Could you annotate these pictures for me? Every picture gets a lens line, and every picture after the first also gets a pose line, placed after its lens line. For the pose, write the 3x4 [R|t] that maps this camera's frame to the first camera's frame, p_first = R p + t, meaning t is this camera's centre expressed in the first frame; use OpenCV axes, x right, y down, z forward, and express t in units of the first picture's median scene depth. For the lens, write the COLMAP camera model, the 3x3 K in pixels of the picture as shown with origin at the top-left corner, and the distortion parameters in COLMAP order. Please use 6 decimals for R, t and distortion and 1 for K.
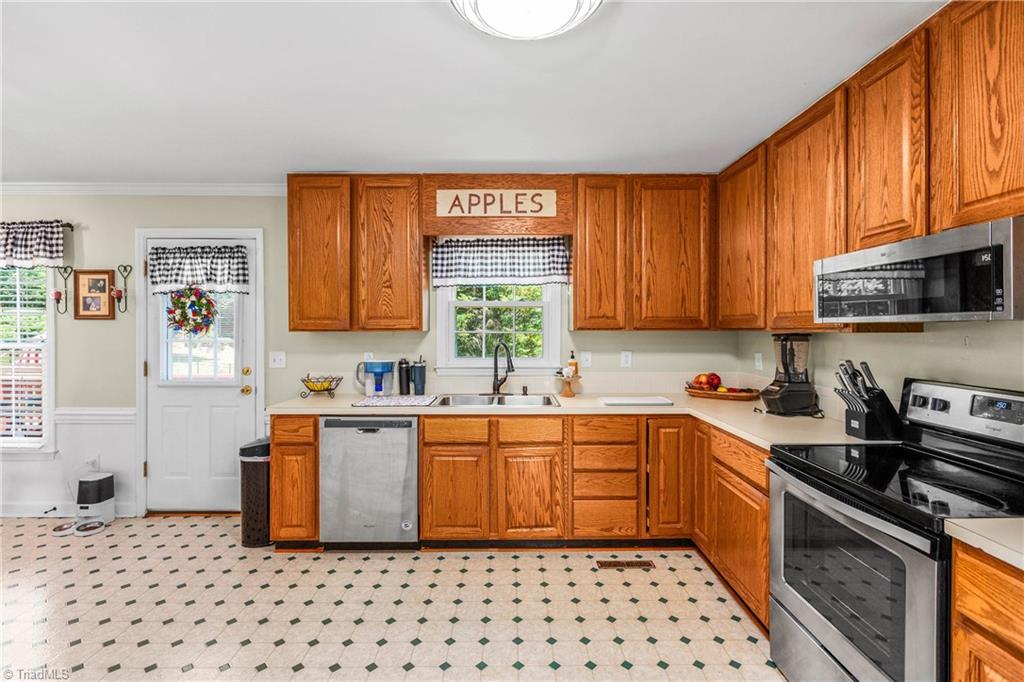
lens RADIAL K [[460.3, 0, 511.1], [0, 460.3, 332.1], [0, 0, 1]] dist [0.002396, 0.000466]
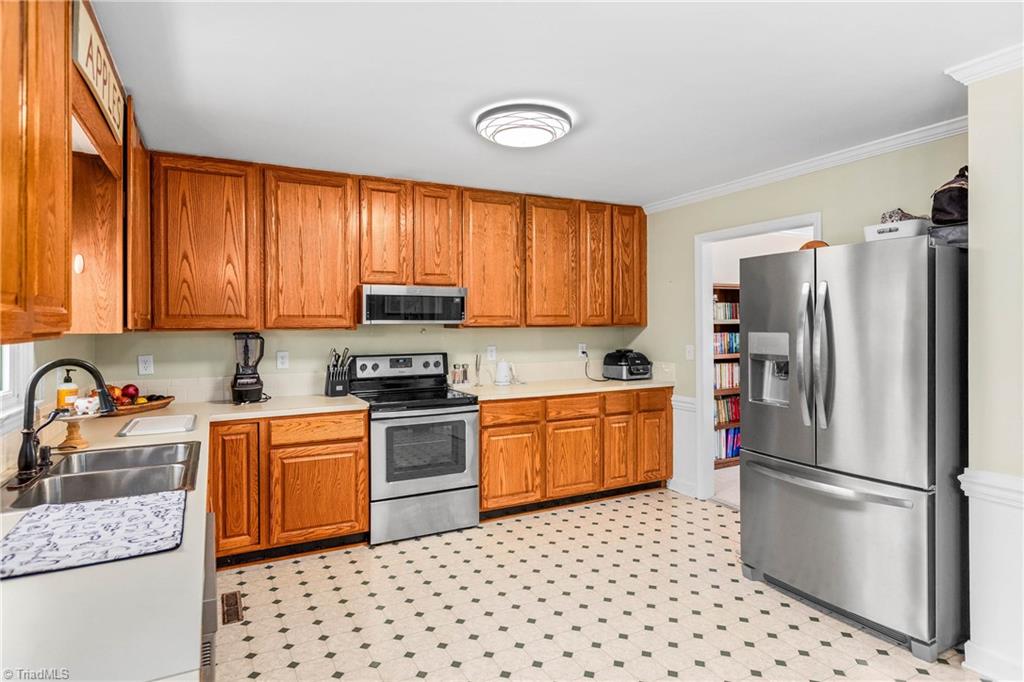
lens RADIAL K [[554.3, 0, 490.2], [0, 554.3, 325.2], [0, 0, 1]] dist [0.000370, -0.000067]
pose [[-0.438454, 0.001632, 0.898752, -0.773183], [0.013595, 0.999896, 0.004816, -0.011293], [-0.898651, 0.014330, -0.438431, 0.890794]]
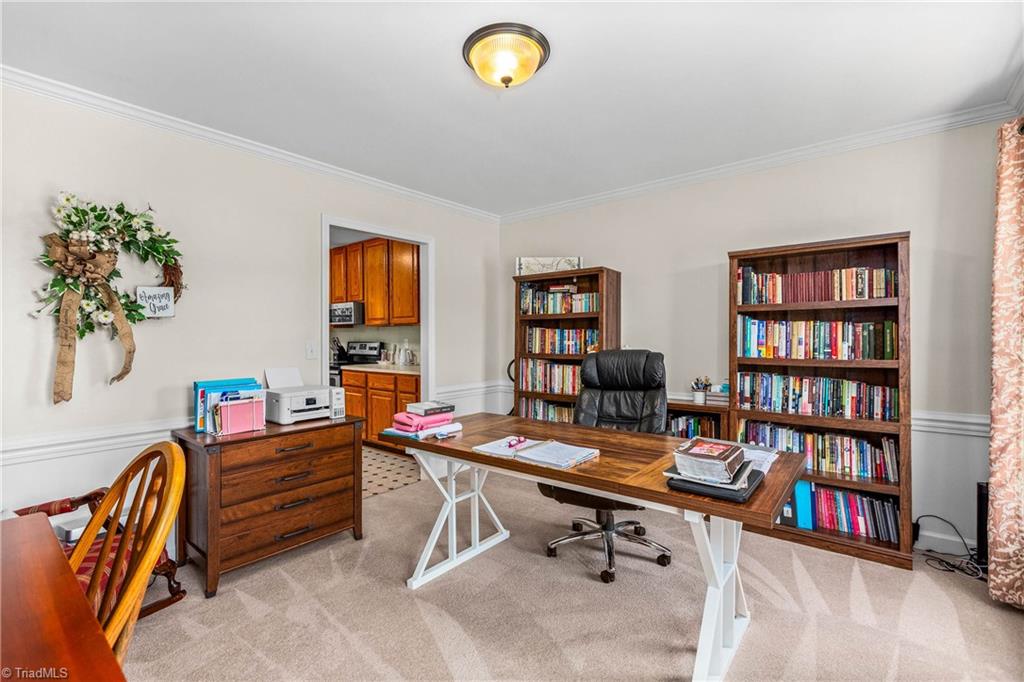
lens RADIAL K [[455.2, 0, 508.6], [0, 455.2, 329.1], [0, 0, 1]] dist [-0.000637, 0.000478]
pose [[0.636671, 0.006883, 0.771105, -0.572459], [0.010459, 0.999791, -0.017560, 0.048704], [-0.771065, 0.019245, 0.636466, -1.211087]]
